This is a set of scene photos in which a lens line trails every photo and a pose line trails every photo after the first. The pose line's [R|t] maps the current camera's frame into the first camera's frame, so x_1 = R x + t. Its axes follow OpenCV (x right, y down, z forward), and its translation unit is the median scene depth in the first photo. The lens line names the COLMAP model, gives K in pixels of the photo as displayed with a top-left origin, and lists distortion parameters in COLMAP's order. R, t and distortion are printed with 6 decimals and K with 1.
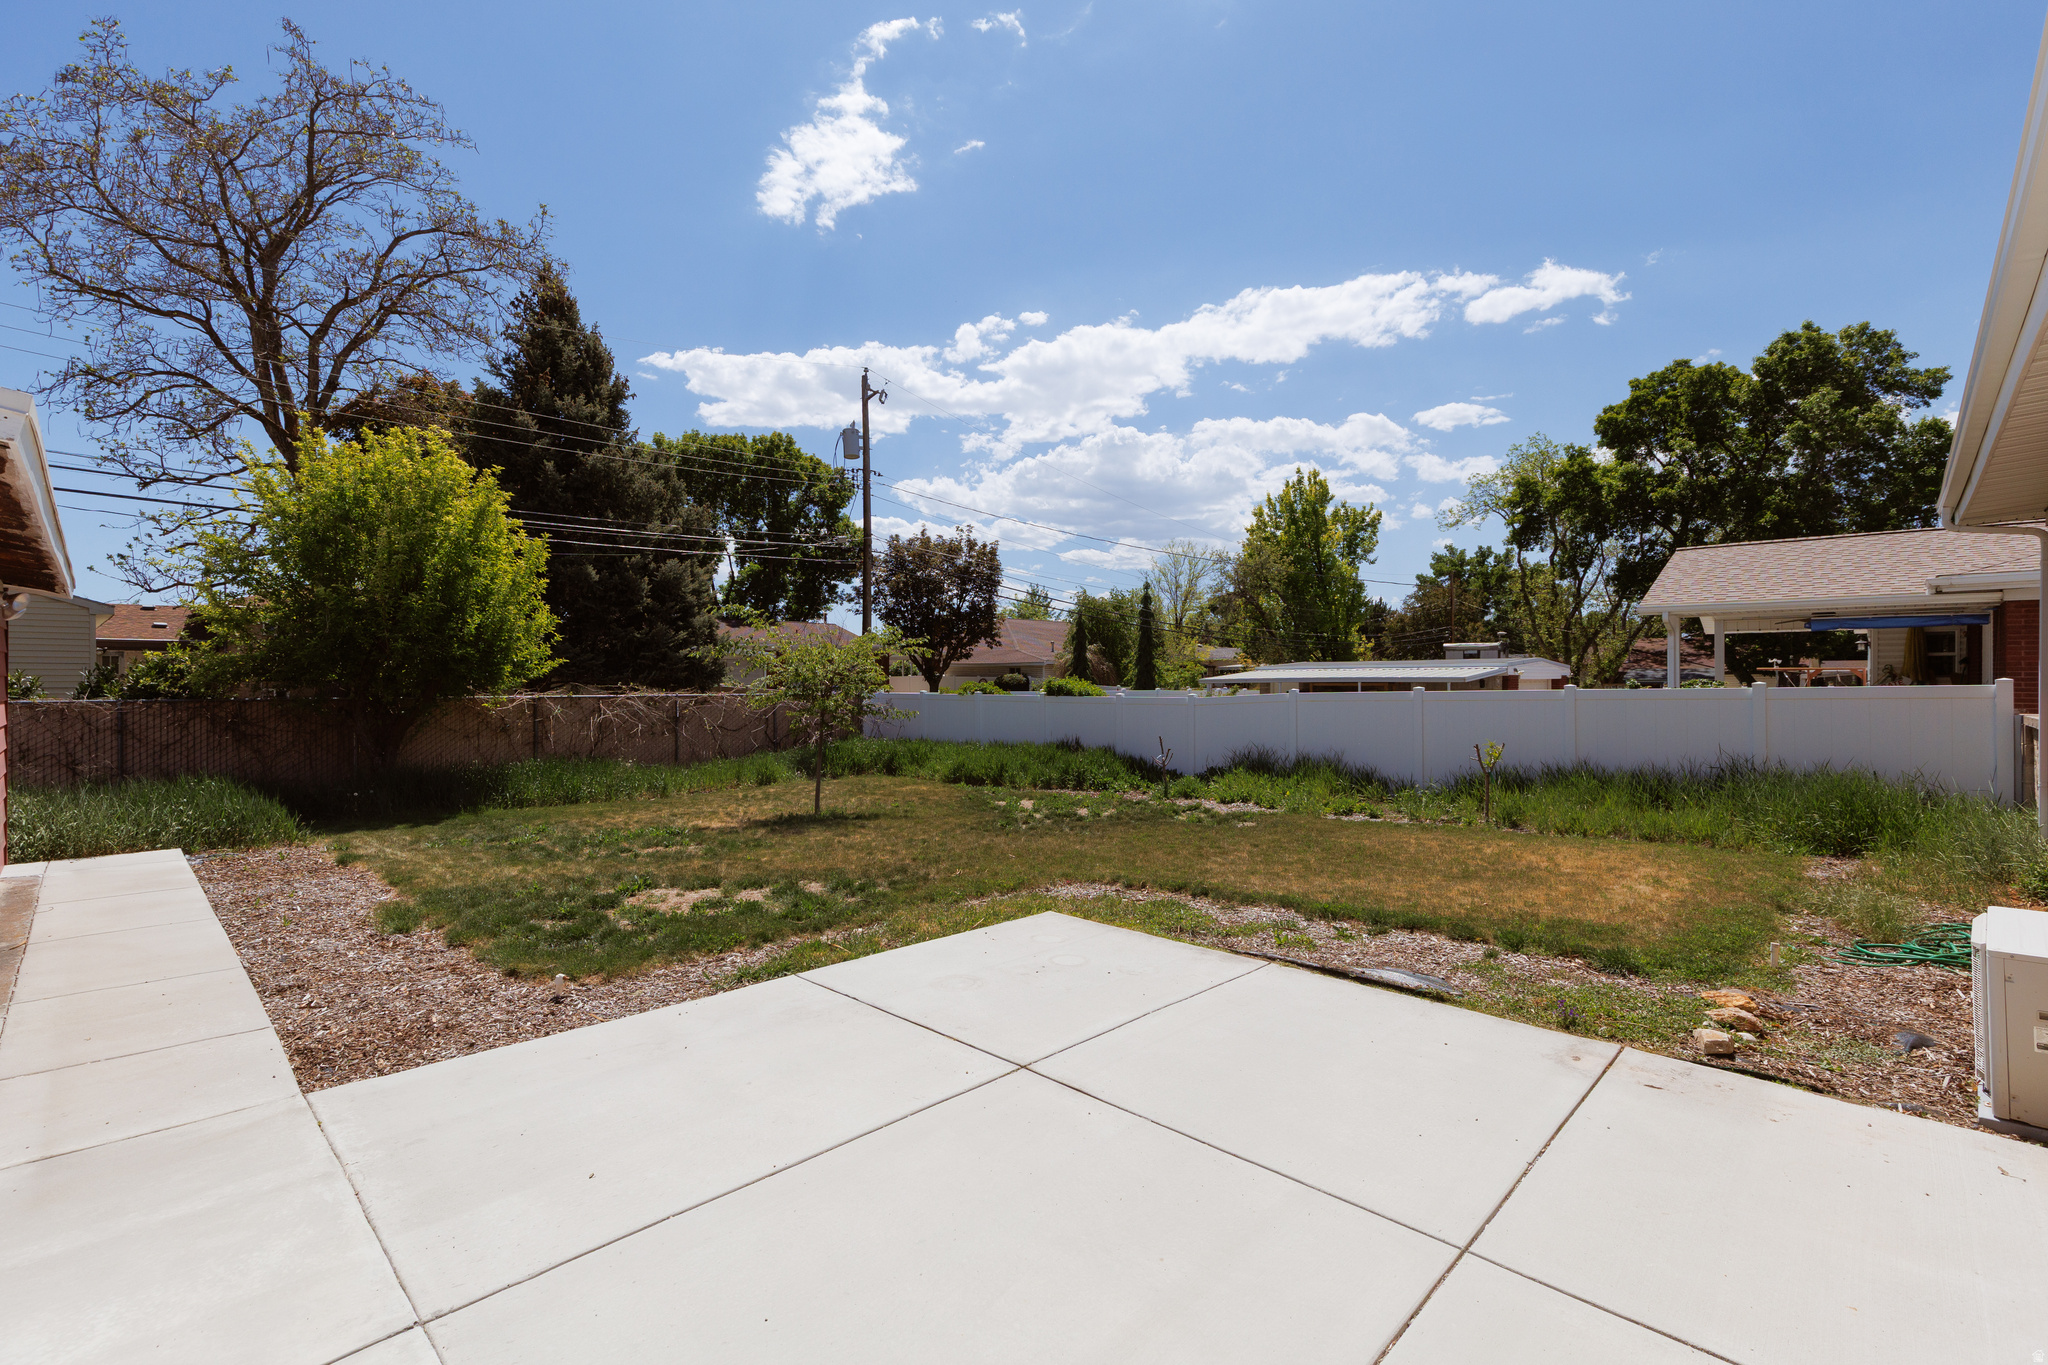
lens RADIAL K [[911.5, 0, 1024.5], [0, 911.5, 681.5], [0, 0, 1]] dist [0.005254, -0.000170]
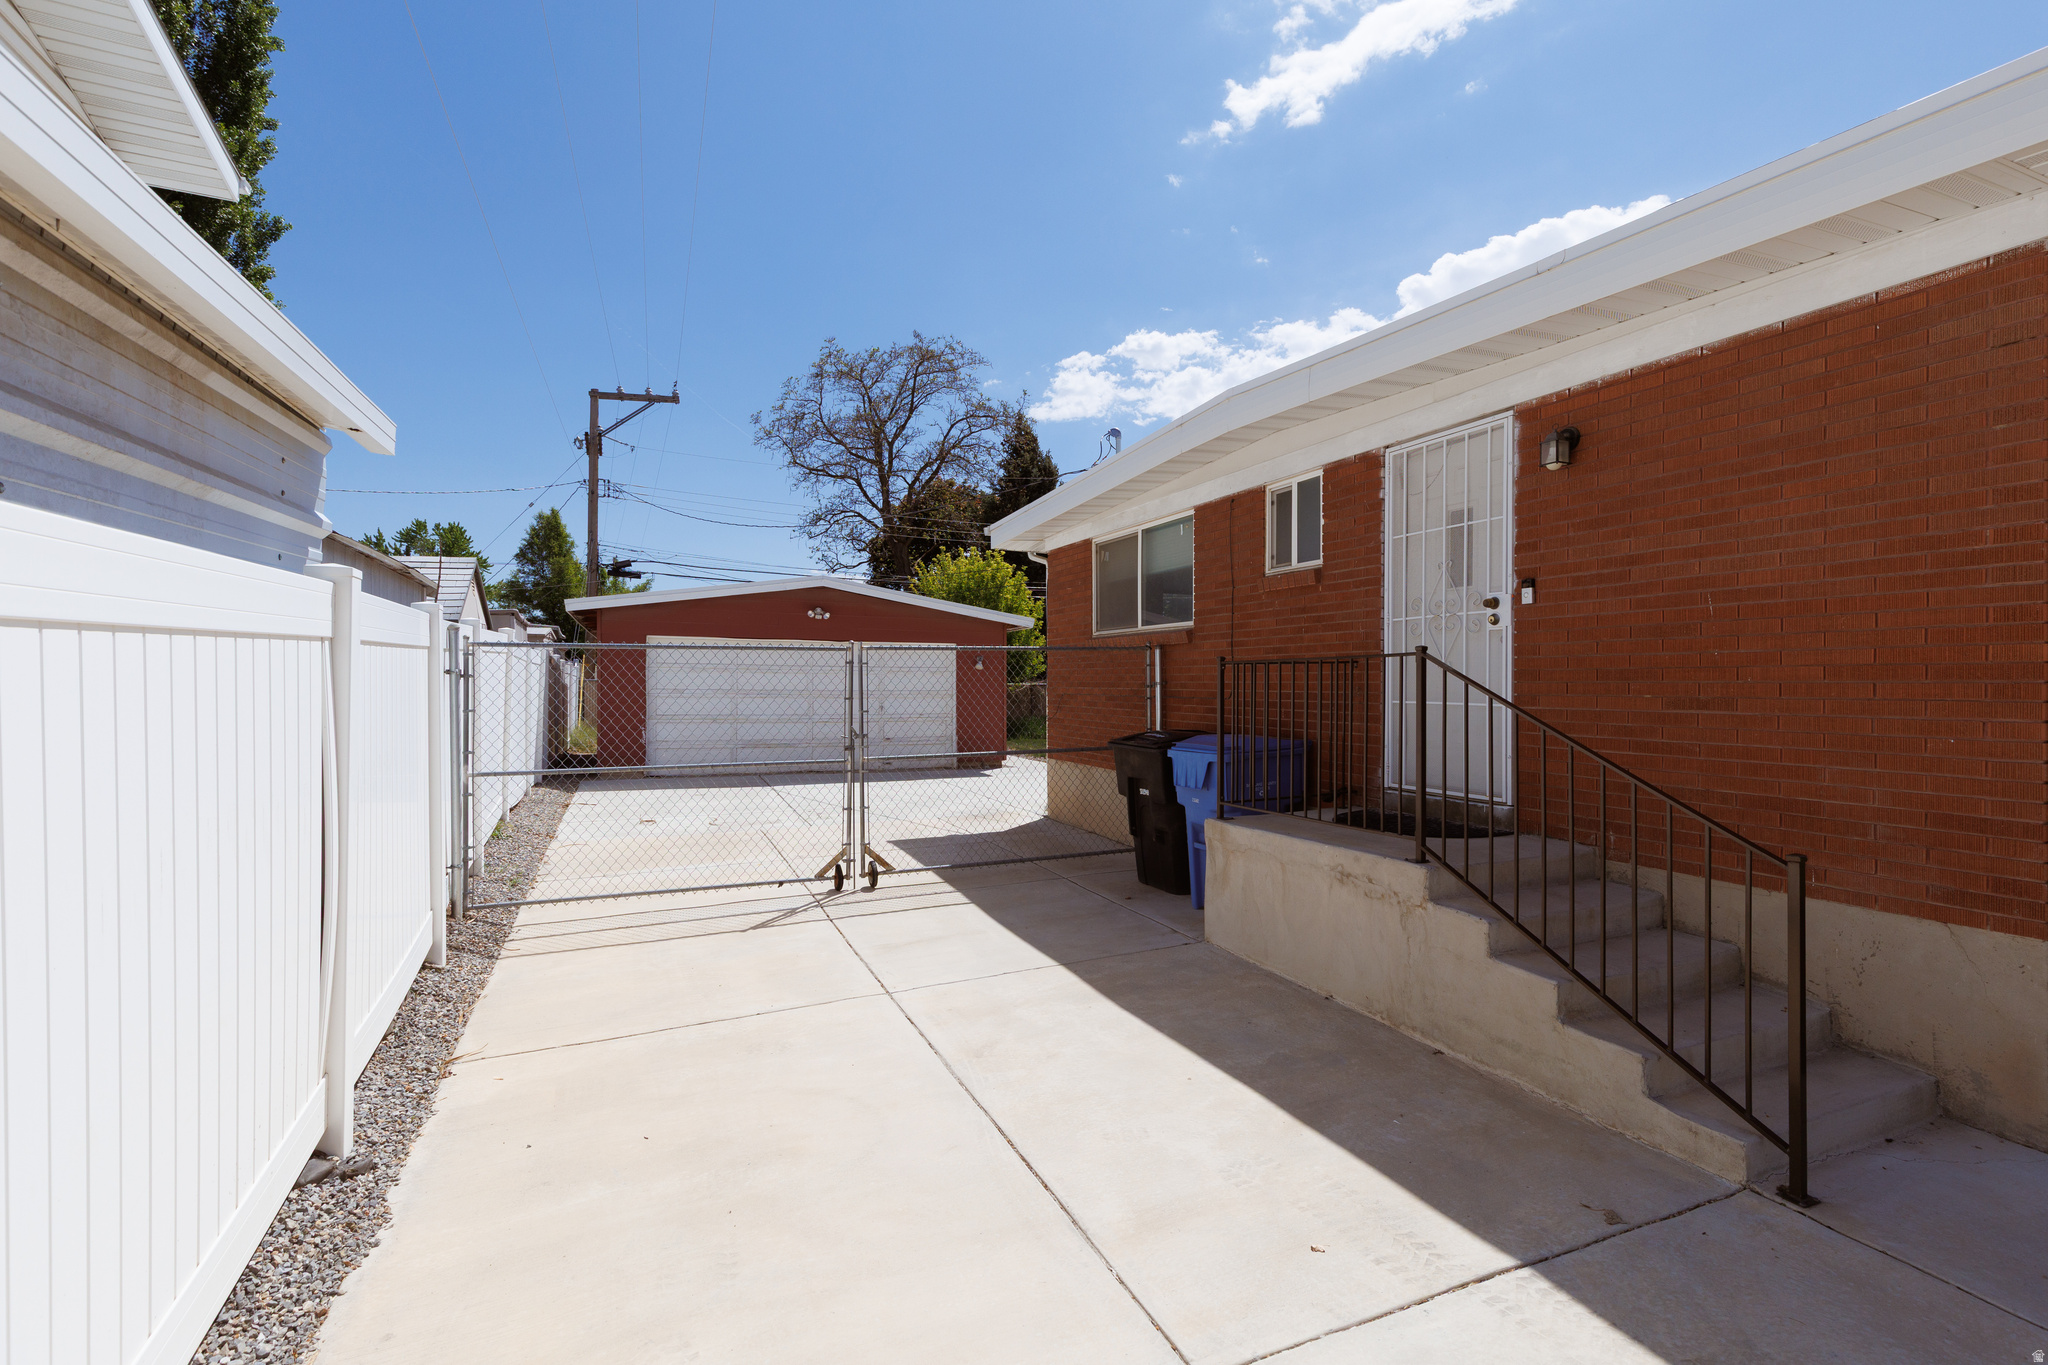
lens RADIAL K [[911.5, 0, 1035.2], [0, 911.5, 682.4], [0, 0, 1]] dist [0.005254, -0.000170]
pose [[0.923935, 0.003998, -0.382529, 0.129812], [-0.004472, 0.999990, -0.000349, 0.010590], [0.382524, 0.002033, 0.923943, -0.533274]]
